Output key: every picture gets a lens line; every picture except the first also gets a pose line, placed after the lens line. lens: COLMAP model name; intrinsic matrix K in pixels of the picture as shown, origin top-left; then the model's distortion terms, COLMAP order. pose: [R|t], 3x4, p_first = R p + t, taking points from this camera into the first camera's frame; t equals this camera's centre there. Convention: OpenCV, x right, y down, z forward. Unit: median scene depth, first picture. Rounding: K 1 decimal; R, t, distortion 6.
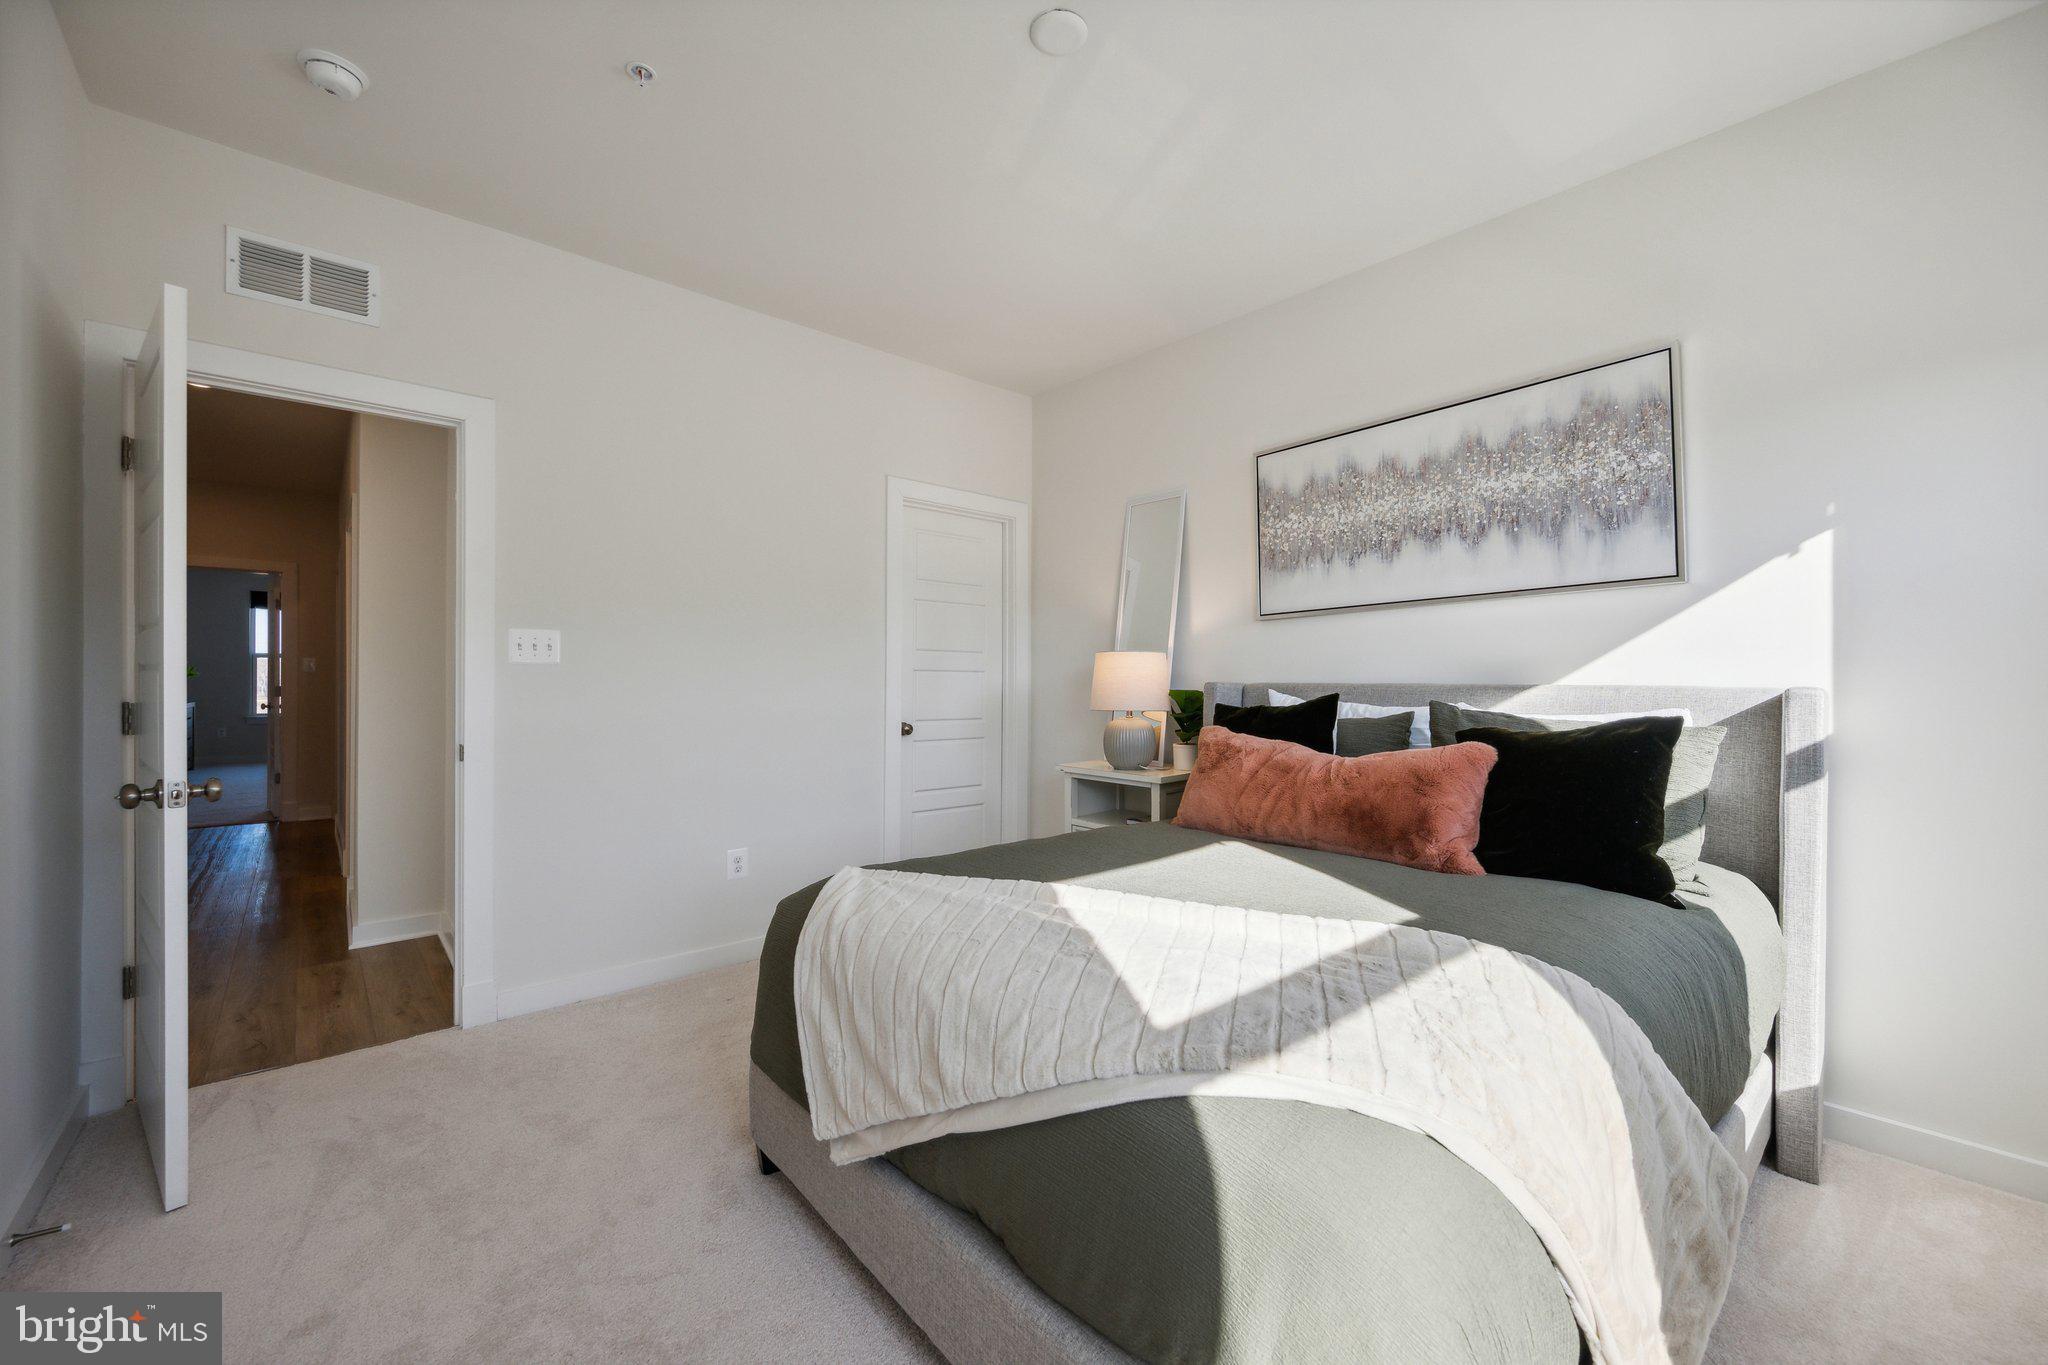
lens RADIAL K [[810.6, 0, 1024.6], [0, 810.6, 683.8], [0, 0, 1]] dist [-0.000770, 0.000090]
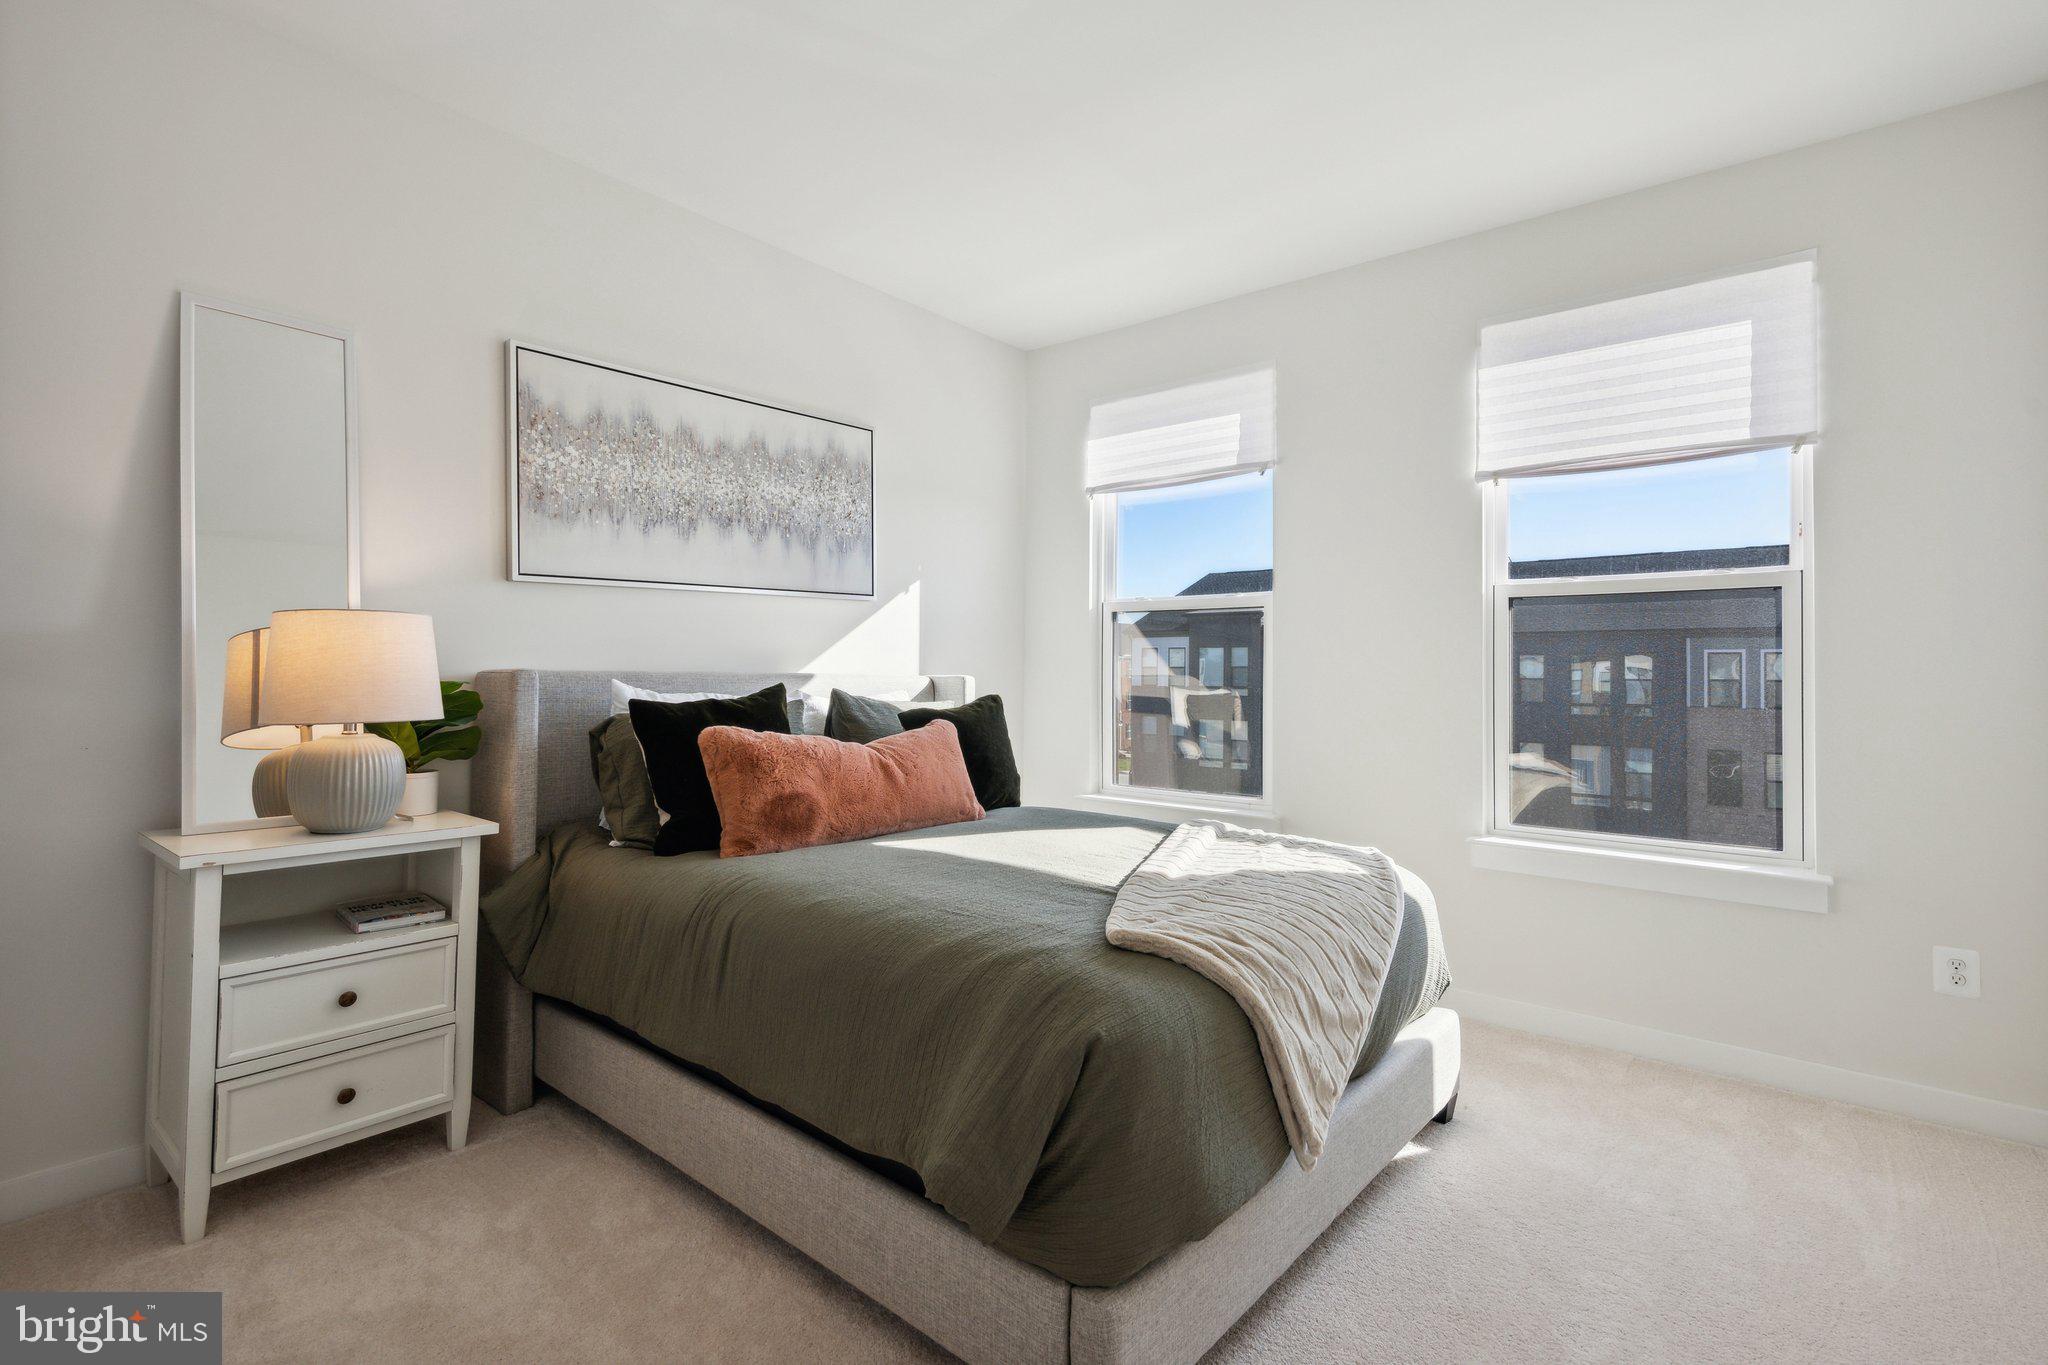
lens RADIAL K [[963.1, 0, 1026.6], [0, 963.1, 670.6], [0, 0, 1]] dist [-0.004855, -0.000280]
pose [[-0.149337, 0.000094, 0.988786, -0.707657], [-0.013437, 0.999907, -0.002124, -0.004754], [-0.988695, -0.013603, -0.149322, 0.804959]]
